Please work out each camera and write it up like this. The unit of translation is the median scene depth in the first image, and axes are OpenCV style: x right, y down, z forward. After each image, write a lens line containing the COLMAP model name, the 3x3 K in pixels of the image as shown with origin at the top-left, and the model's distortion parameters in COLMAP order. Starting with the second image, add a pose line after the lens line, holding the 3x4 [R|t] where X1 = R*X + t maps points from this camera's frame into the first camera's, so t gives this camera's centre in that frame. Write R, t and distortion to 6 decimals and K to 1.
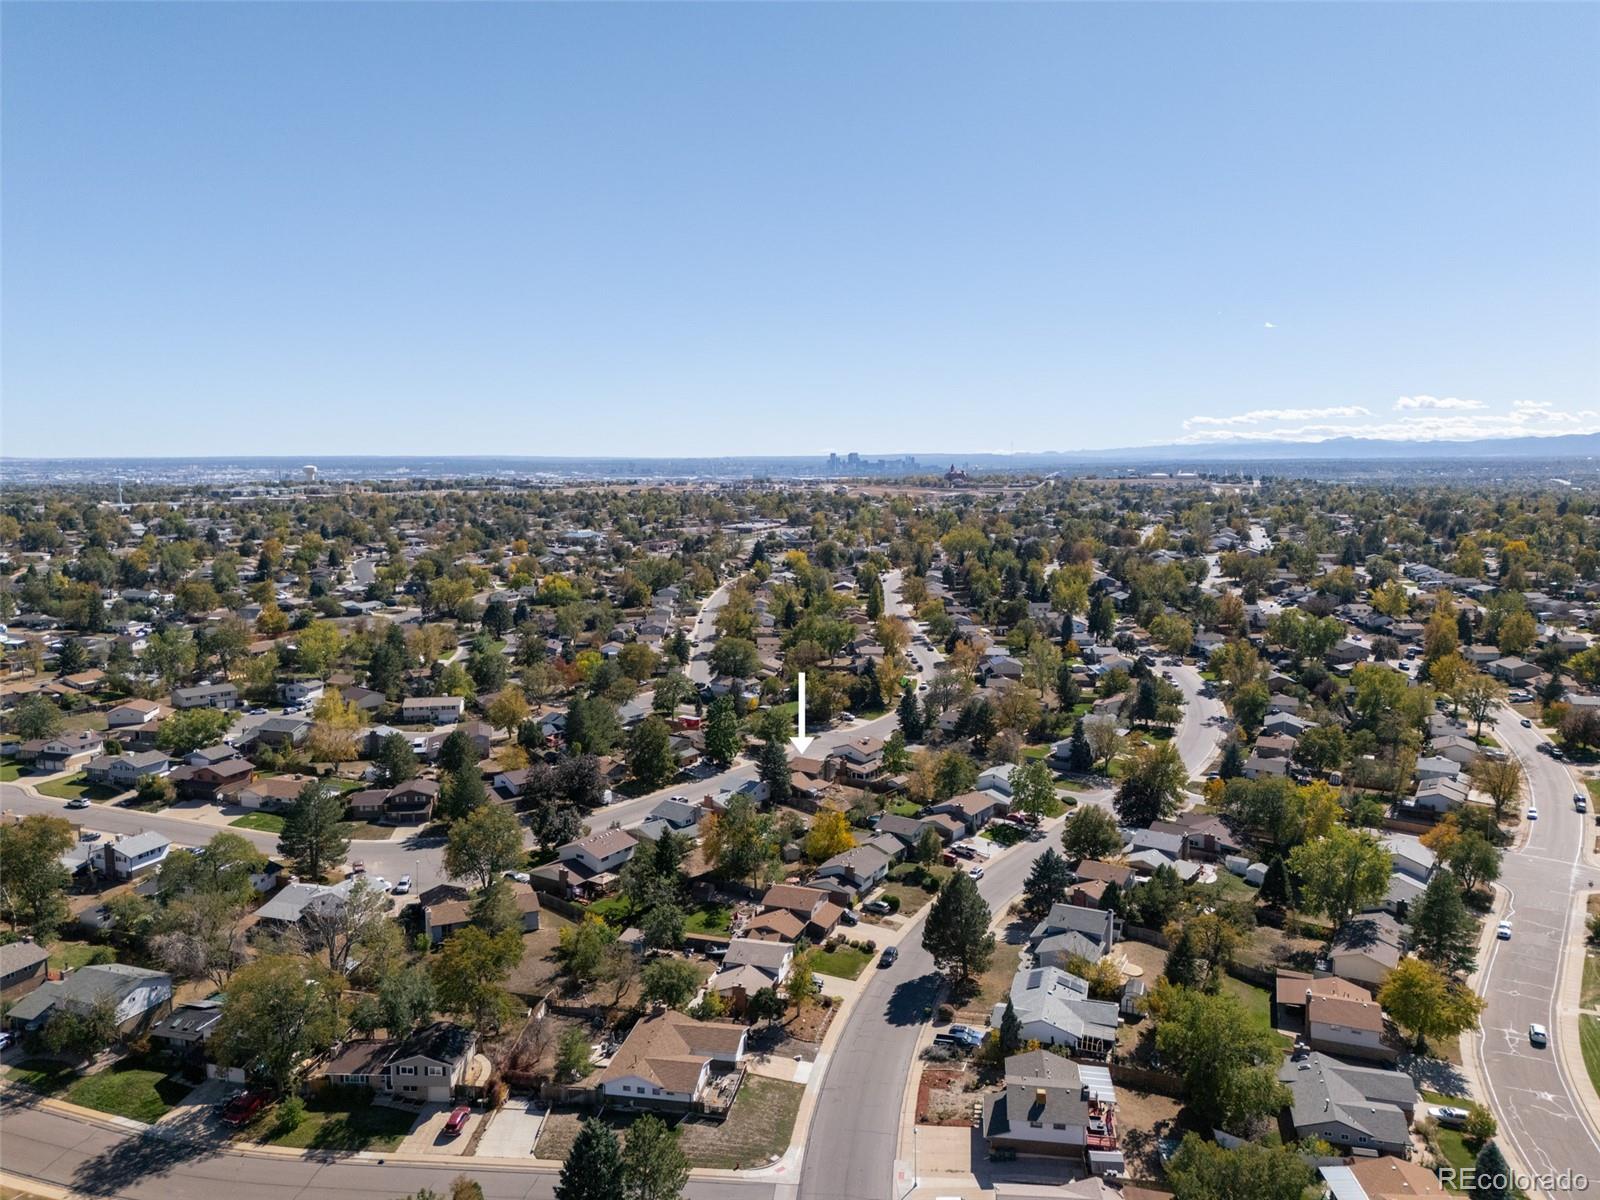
lens RADIAL K [[1120.8, 0, 780.2], [0, 1120.8, 597.6], [0, 0, 1]] dist [-0.003328, -0.001234]
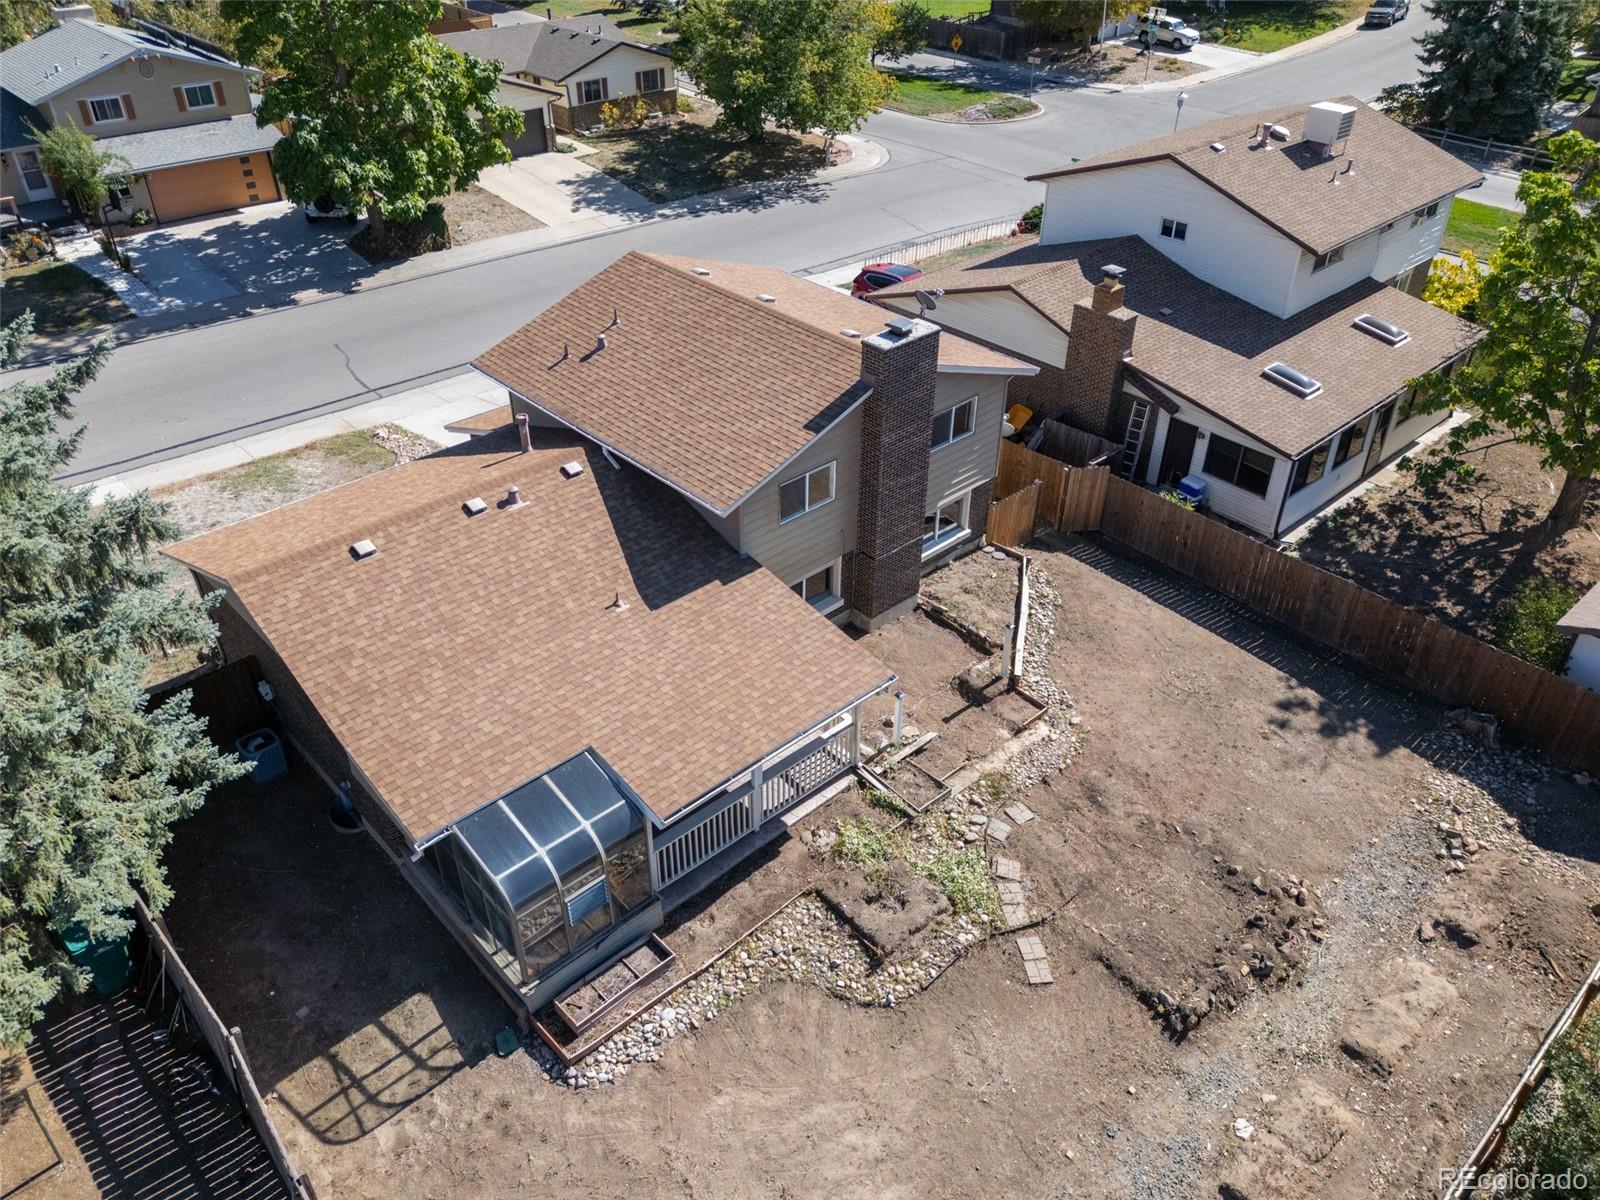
lens RADIAL K [[1120.8, 0, 780.2], [0, 1120.8, 597.6], [0, 0, 1]] dist [-0.003328, -0.001234]
pose [[0.972537, 0.132361, -0.191446, 0.046871], [-0.019745, 0.866507, 0.498775, 0.108309], [0.231908, -0.481297, 0.845324, 0.828023]]
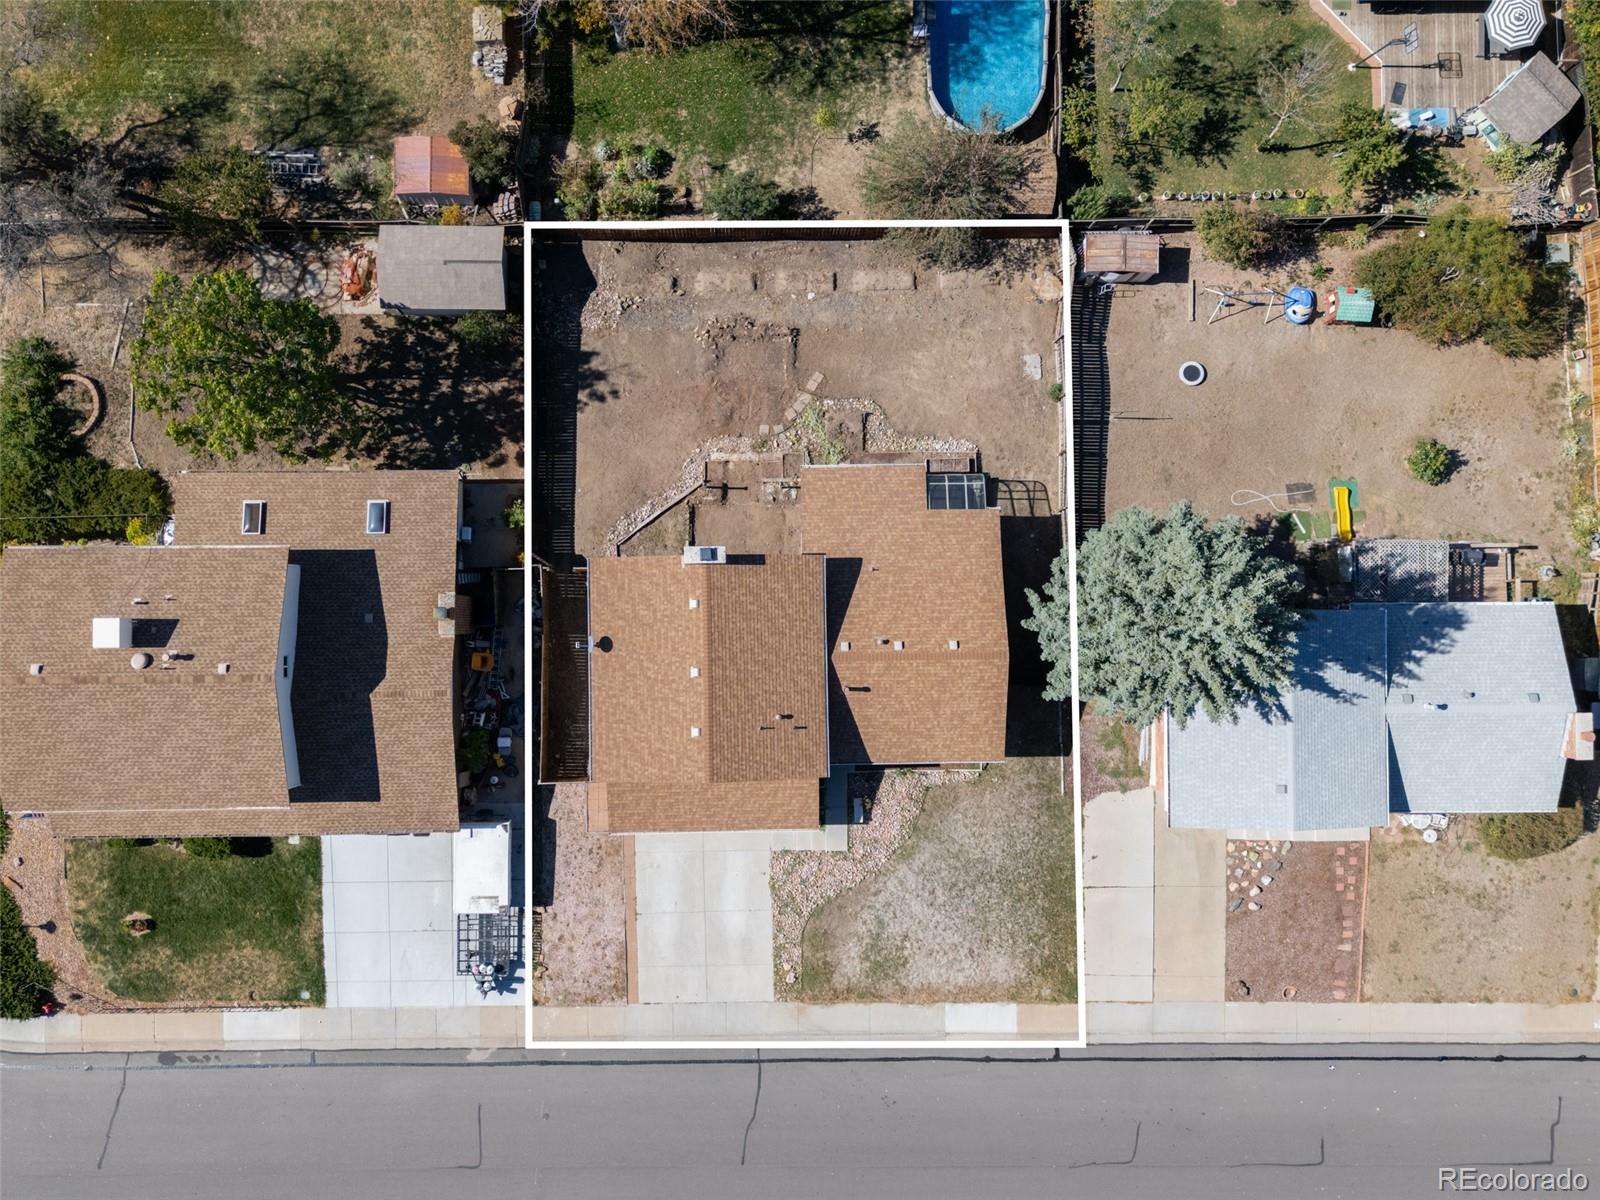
lens RADIAL K [[1120.8, 0, 780.2], [0, 1120.8, 597.6], [0, 0, 1]] dist [-0.003328, -0.001234]
pose [[-0.576593, -0.816907, -0.014250, 0.030699], [0.082117, -0.075295, 0.993774, -0.011511], [-0.812895, 0.571833, 0.110496, 0.878527]]
